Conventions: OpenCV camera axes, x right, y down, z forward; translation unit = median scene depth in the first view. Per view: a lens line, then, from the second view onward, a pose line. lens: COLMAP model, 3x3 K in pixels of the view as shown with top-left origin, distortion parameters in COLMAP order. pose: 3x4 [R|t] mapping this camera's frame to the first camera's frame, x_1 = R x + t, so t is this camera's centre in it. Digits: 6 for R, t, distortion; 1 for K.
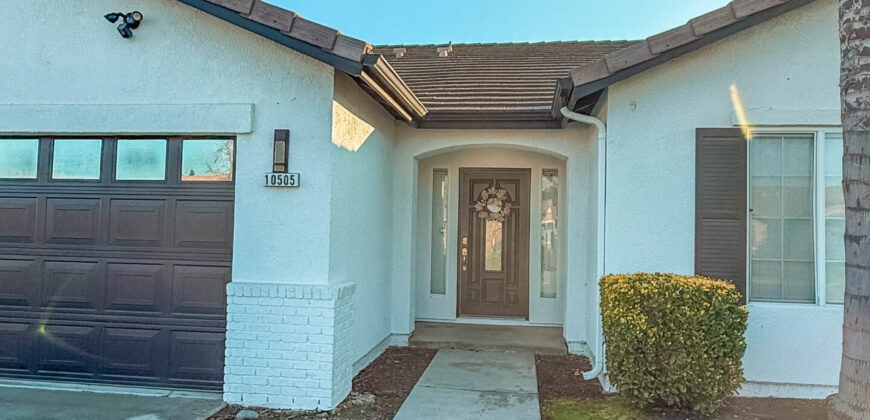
lens RADIAL K [[344.6, 0, 432.4], [0, 344.6, 209.0], [0, 0, 1]] dist [-0.002518, 0.000581]
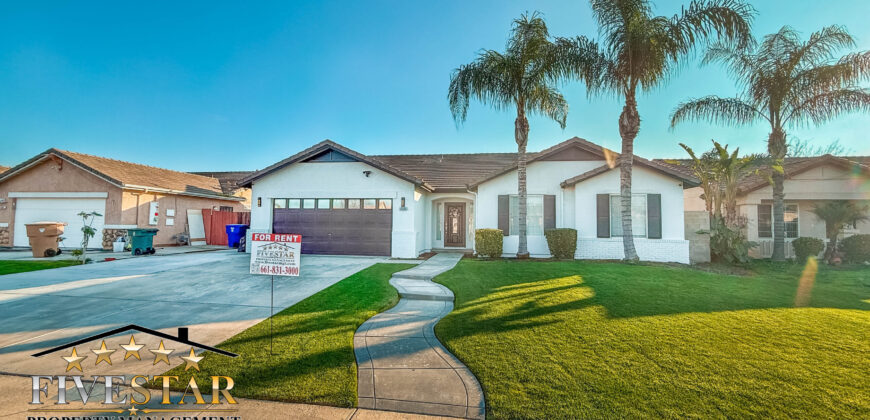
lens RADIAL K [[344.6, 0, 436.2], [0, 344.6, 210.3], [0, 0, 1]] dist [-0.002518, 0.000581]
pose [[0.999933, -0.011510, 0.000913, -0.010194], [0.011525, 0.999784, -0.017308, 0.021587], [-0.000714, 0.017317, 0.999850, -3.290416]]
